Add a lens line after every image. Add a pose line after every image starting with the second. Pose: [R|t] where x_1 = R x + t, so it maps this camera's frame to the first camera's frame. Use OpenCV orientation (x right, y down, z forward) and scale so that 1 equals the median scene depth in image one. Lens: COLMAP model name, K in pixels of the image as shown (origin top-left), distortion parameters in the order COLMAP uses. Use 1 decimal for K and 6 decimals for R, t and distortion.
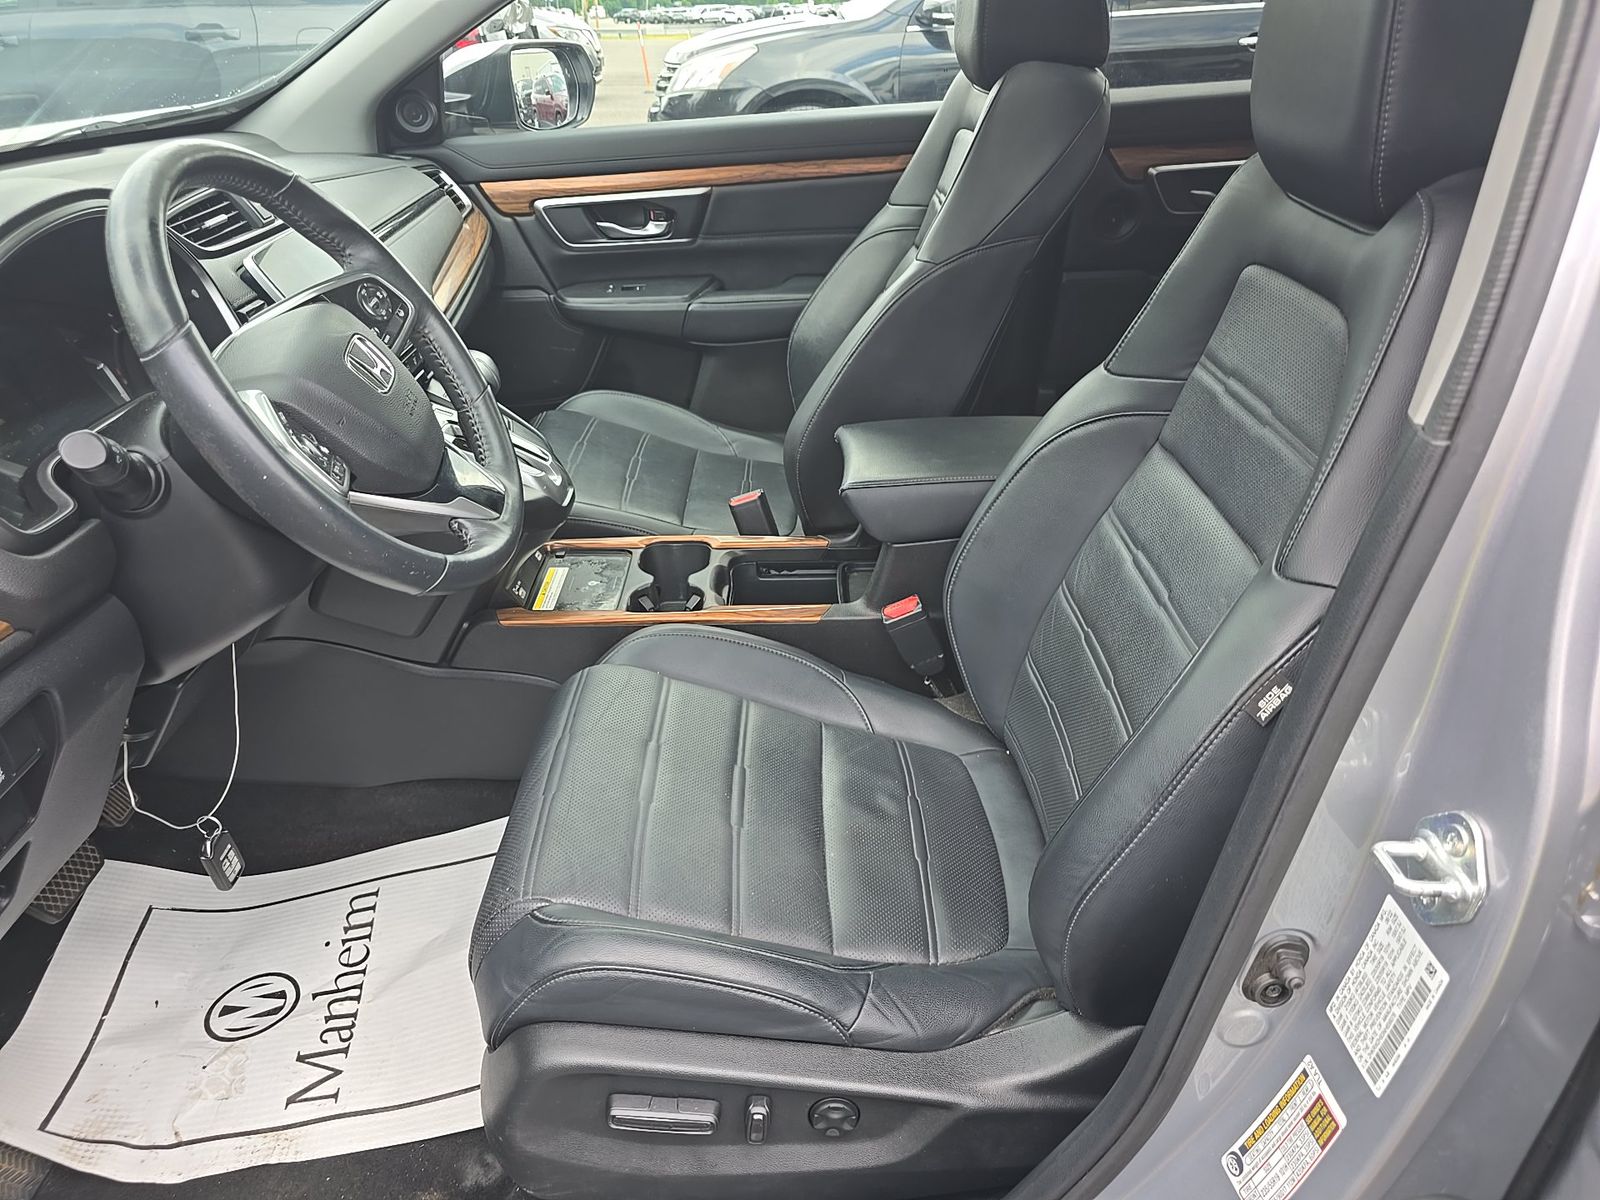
lens RADIAL K [[1076.0, 0, 819.1], [0, 1076.0, 601.8], [0, 0, 1]] dist [0.041268, -0.038810]
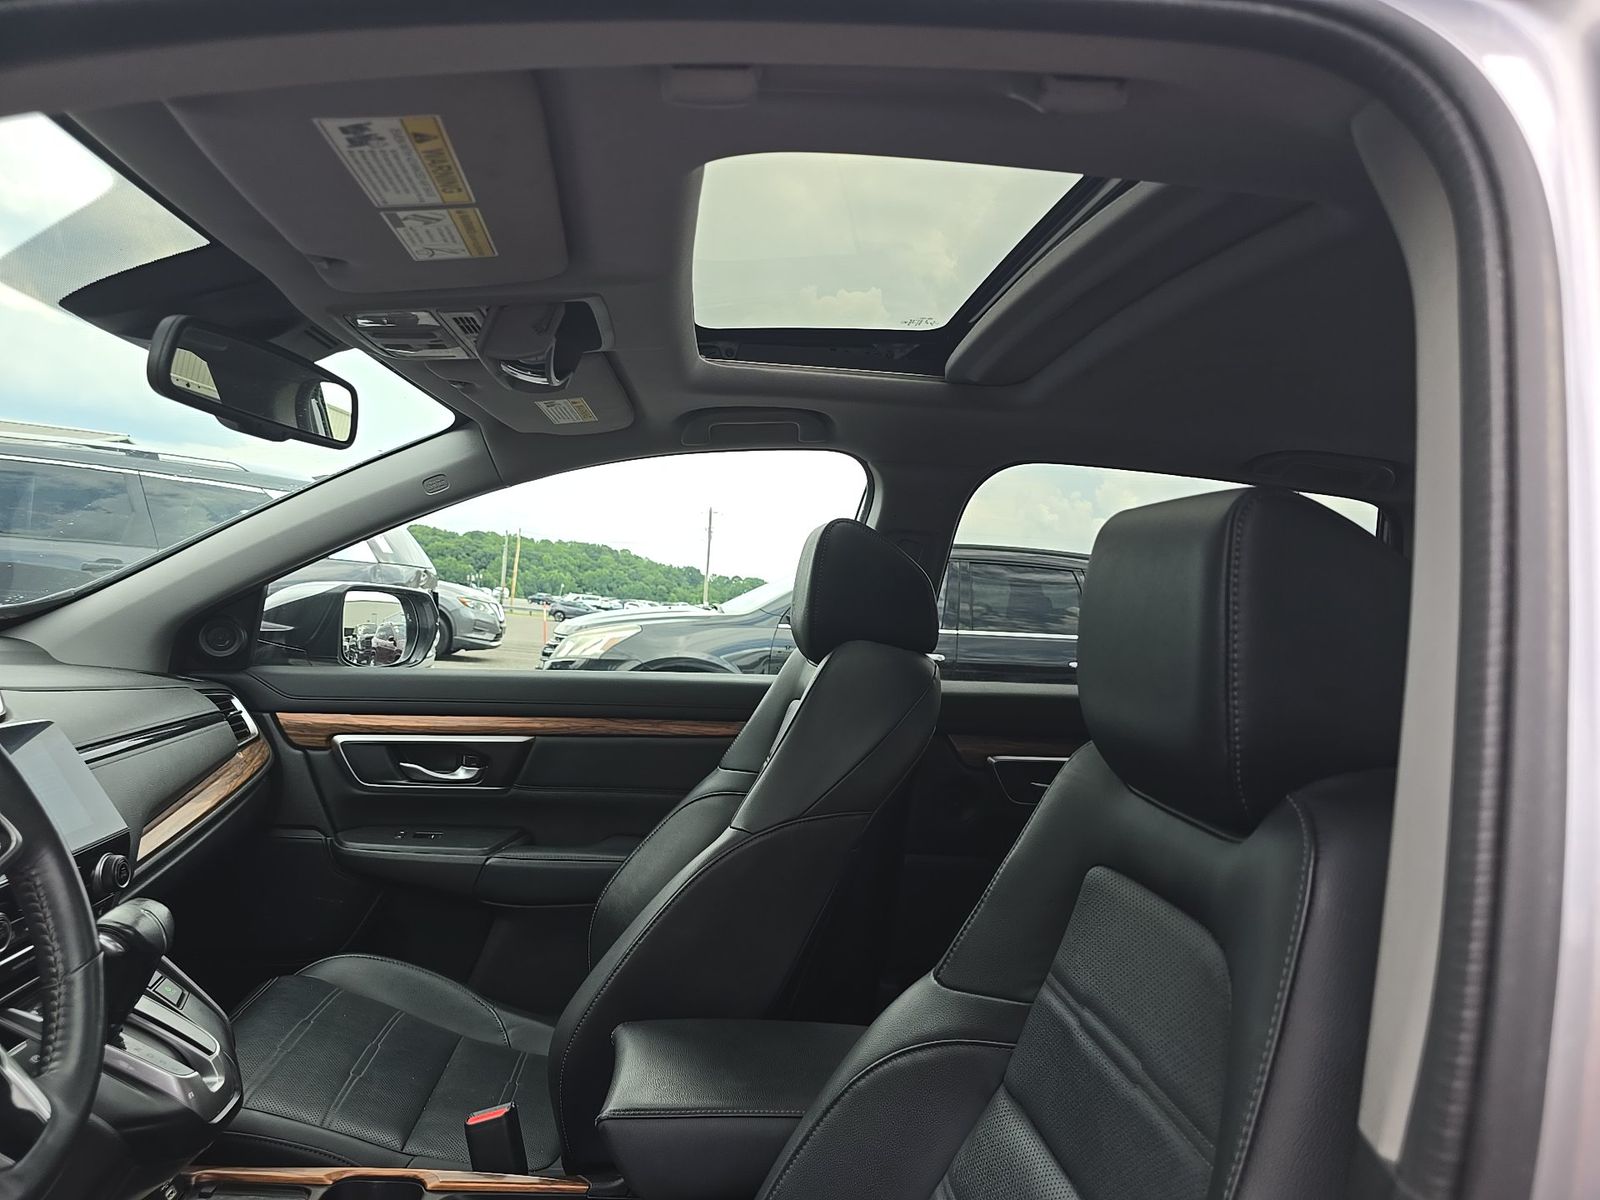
lens RADIAL K [[1076.0, 0, 819.1], [0, 1076.0, 601.8], [0, 0, 1]] dist [0.041268, -0.038810]
pose [[0.990559, 0.096618, 0.097246, 0.053938], [-0.036610, 0.870080, -0.491548, -0.044036], [-0.132105, 0.483348, 0.865404, 0.131483]]
